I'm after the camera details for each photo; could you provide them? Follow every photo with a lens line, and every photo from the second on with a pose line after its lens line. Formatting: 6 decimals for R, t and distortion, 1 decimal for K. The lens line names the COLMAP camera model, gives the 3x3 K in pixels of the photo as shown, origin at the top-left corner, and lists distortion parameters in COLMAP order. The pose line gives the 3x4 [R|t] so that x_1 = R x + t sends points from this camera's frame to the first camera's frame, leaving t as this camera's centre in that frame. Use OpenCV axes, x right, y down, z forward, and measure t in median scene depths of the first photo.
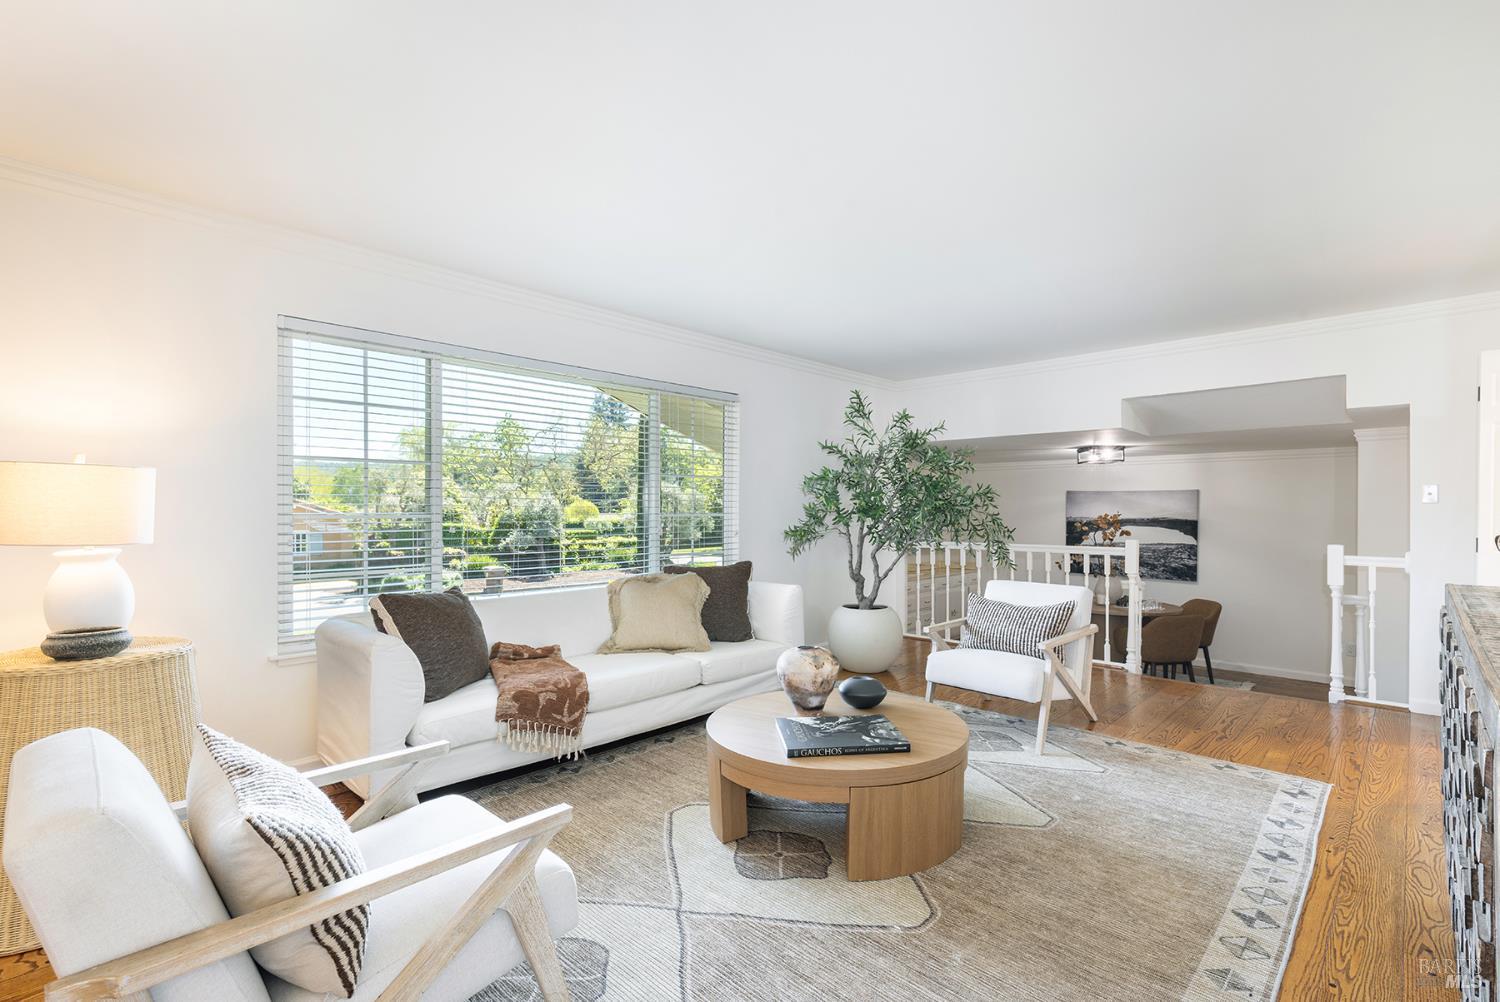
lens RADIAL K [[682.9, 0, 753.2], [0, 682.9, 499.4], [0, 0, 1]] dist [0.002355, 0.000311]
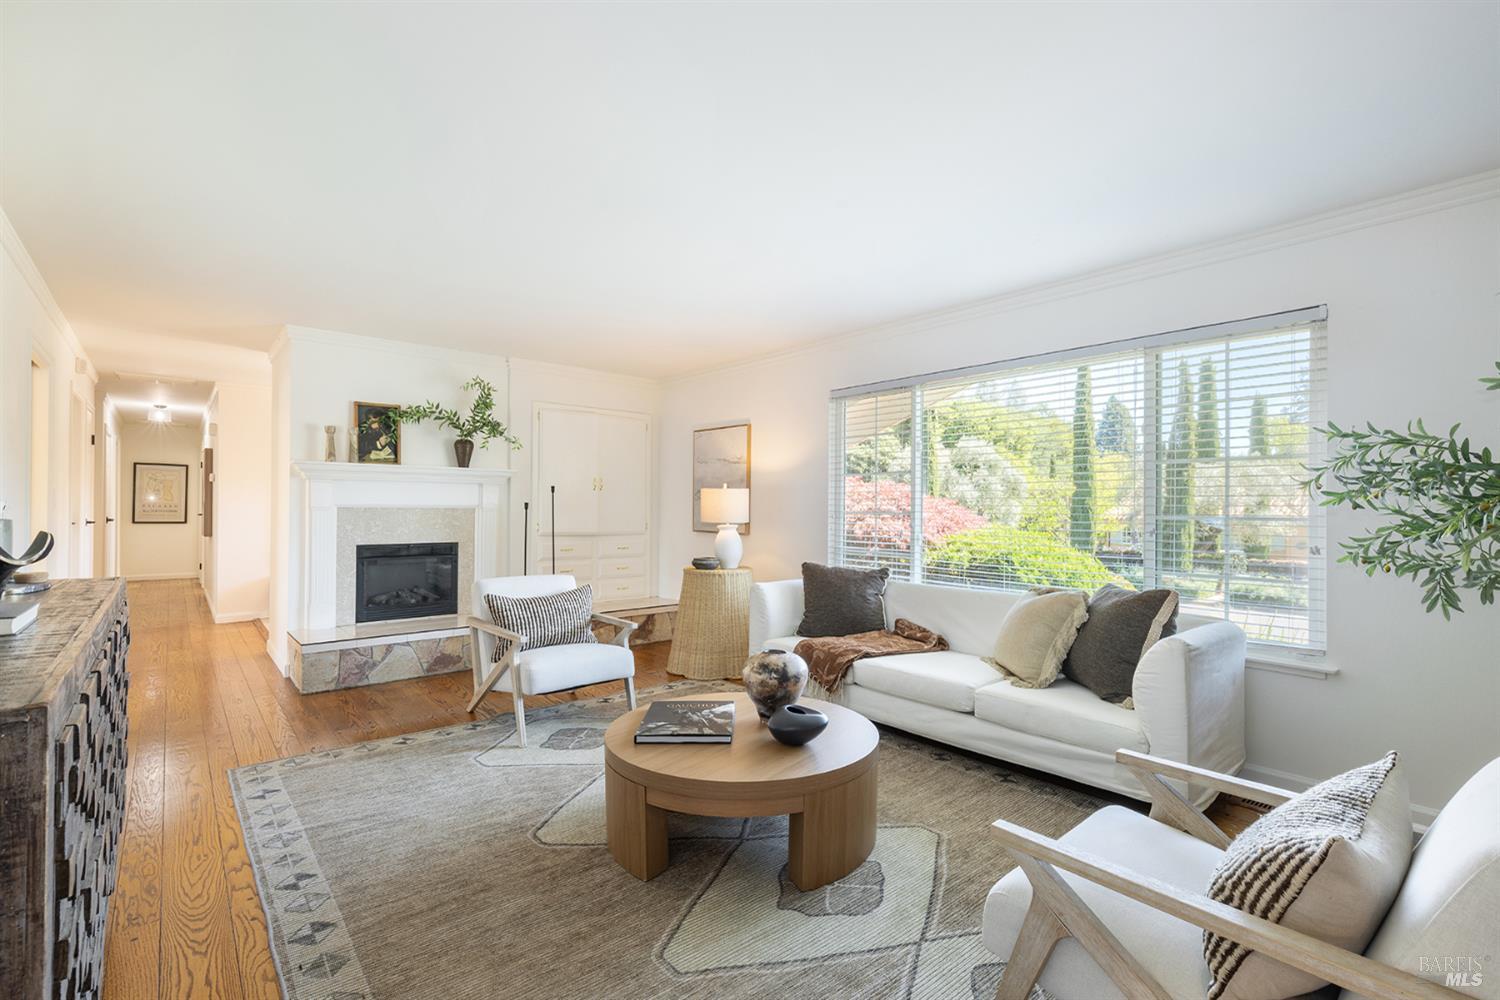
lens RADIAL K [[682.9, 0, 783.9], [0, 682.9, 512.2], [0, 0, 1]] dist [0.002355, 0.000311]
pose [[-0.077442, 0.004114, -0.996988, 1.087891], [0.009196, 0.999952, 0.003412, 0.021090], [0.996954, -0.008904, -0.077477, 1.156032]]
